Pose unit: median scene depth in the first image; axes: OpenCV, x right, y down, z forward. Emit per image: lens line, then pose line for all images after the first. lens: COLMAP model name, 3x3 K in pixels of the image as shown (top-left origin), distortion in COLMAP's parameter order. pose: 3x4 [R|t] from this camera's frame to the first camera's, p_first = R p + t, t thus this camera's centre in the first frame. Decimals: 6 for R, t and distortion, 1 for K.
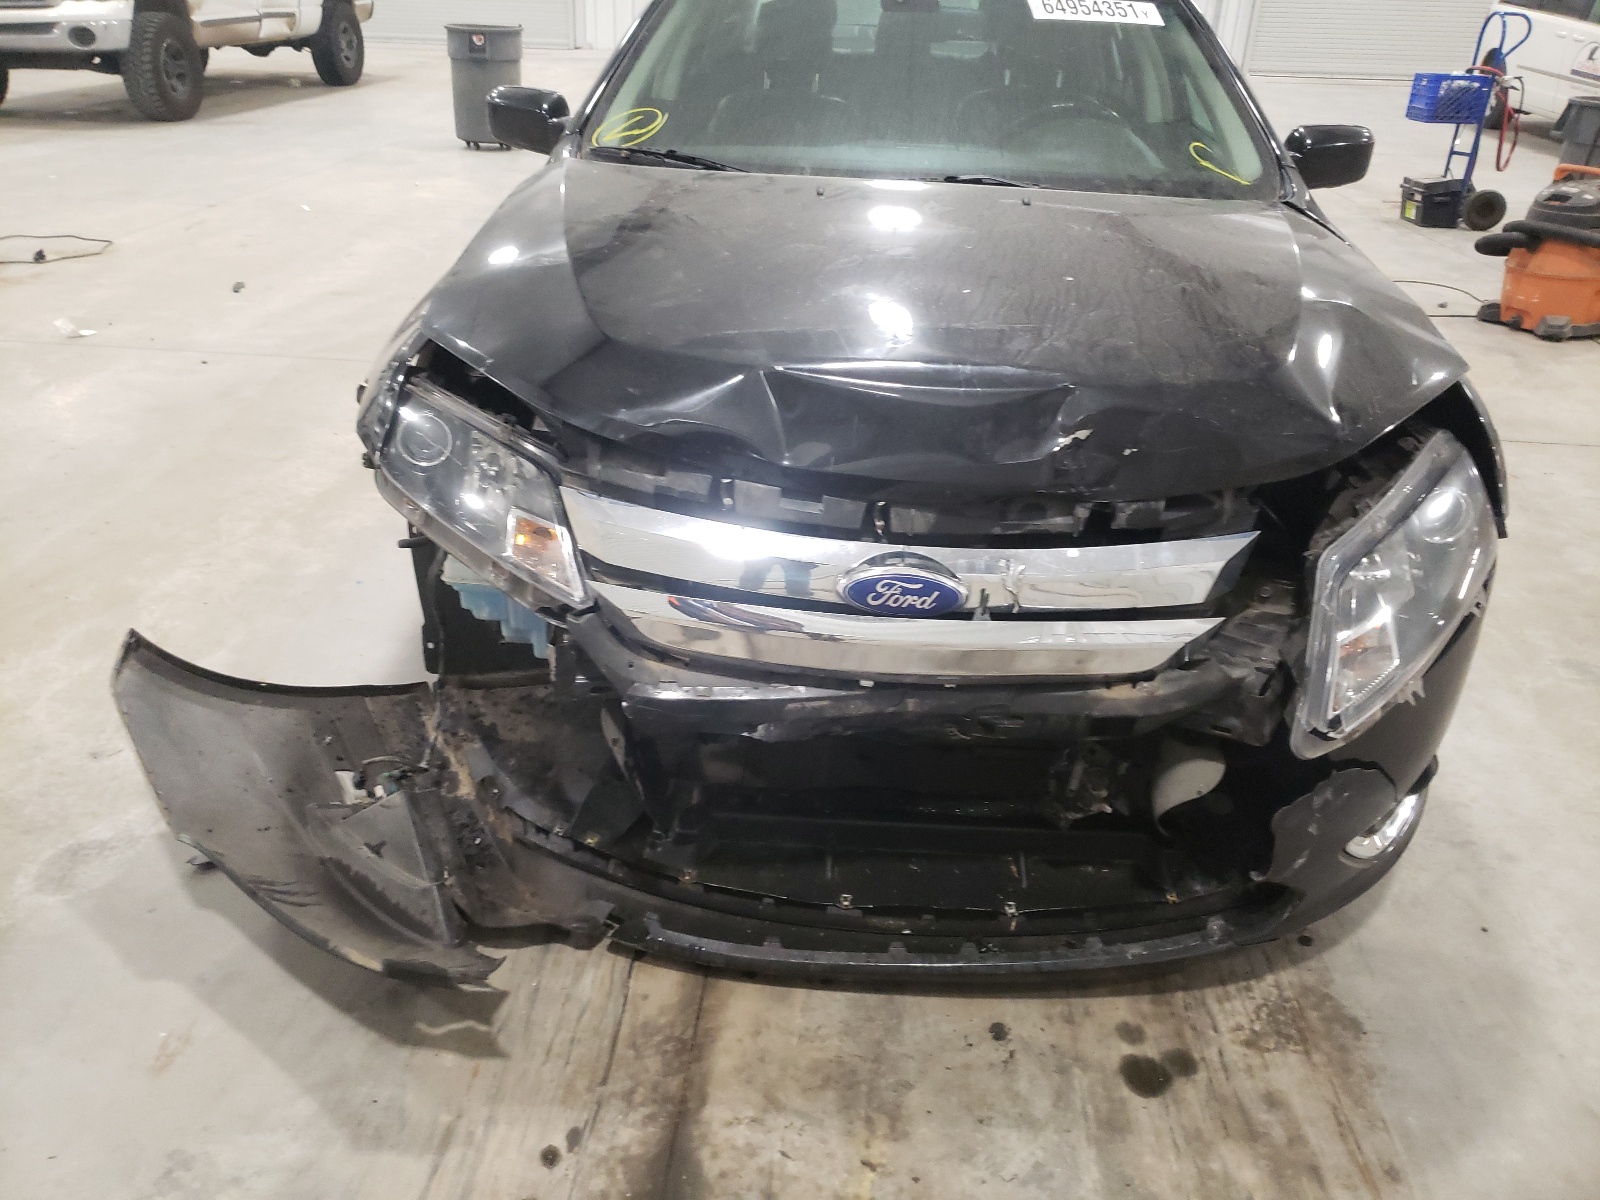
lens RADIAL K [[1244.7, 0, 764.9], [0, 1244.7, 544.2], [0, 0, 1]] dist [0.042582, -0.004389]
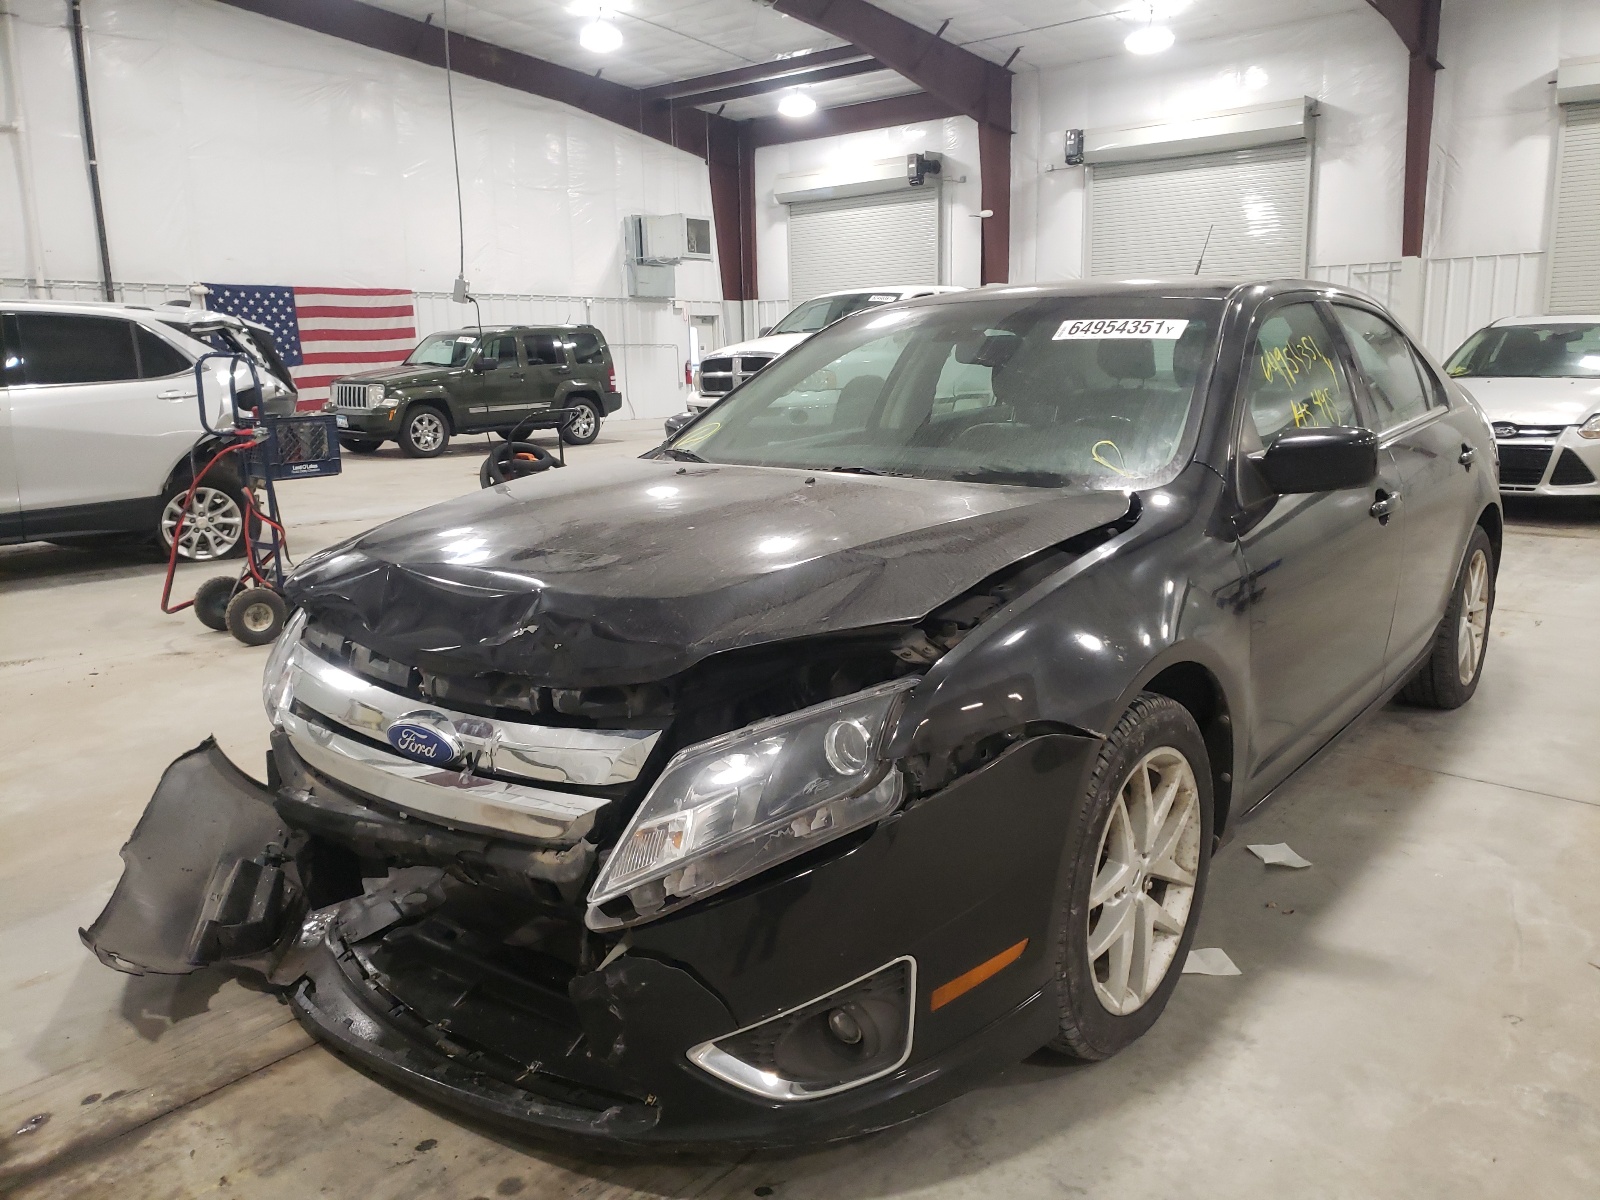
lens RADIAL K [[1244.7, 0, 791.1], [0, 1244.7, 599.4], [0, 0, 1]] dist [0.042582, -0.004389]
pose [[0.824097, 0.066391, -0.562545, 1.110199], [-0.190969, 0.967531, -0.165572, 0.037128], [0.533287, 0.243876, 0.810018, 0.137136]]
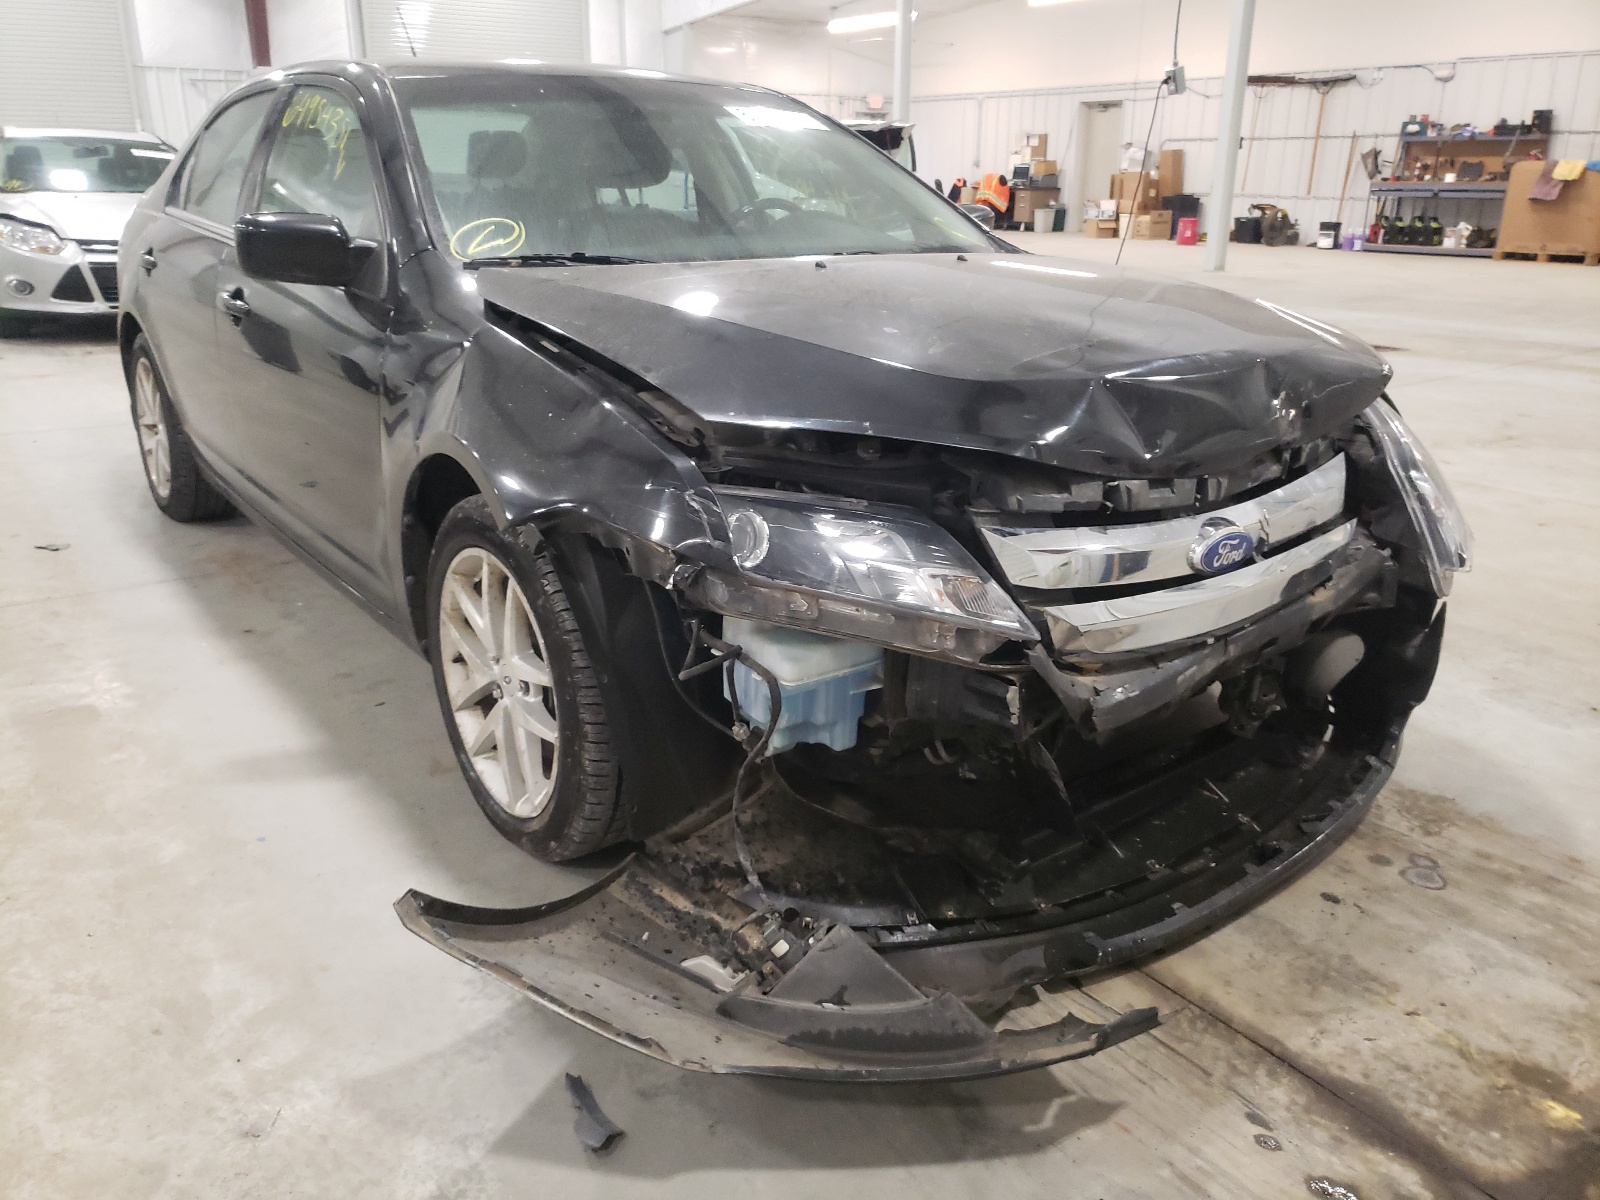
lens RADIAL K [[1244.7, 0, 784.9], [0, 1244.7, 595.5], [0, 0, 1]] dist [0.042582, -0.004389]
pose [[0.757496, -0.235209, 0.608996, -0.898097], [0.286202, 0.958066, 0.014038, -0.053383], [-0.586760, 0.163662, 0.793049, 0.324344]]
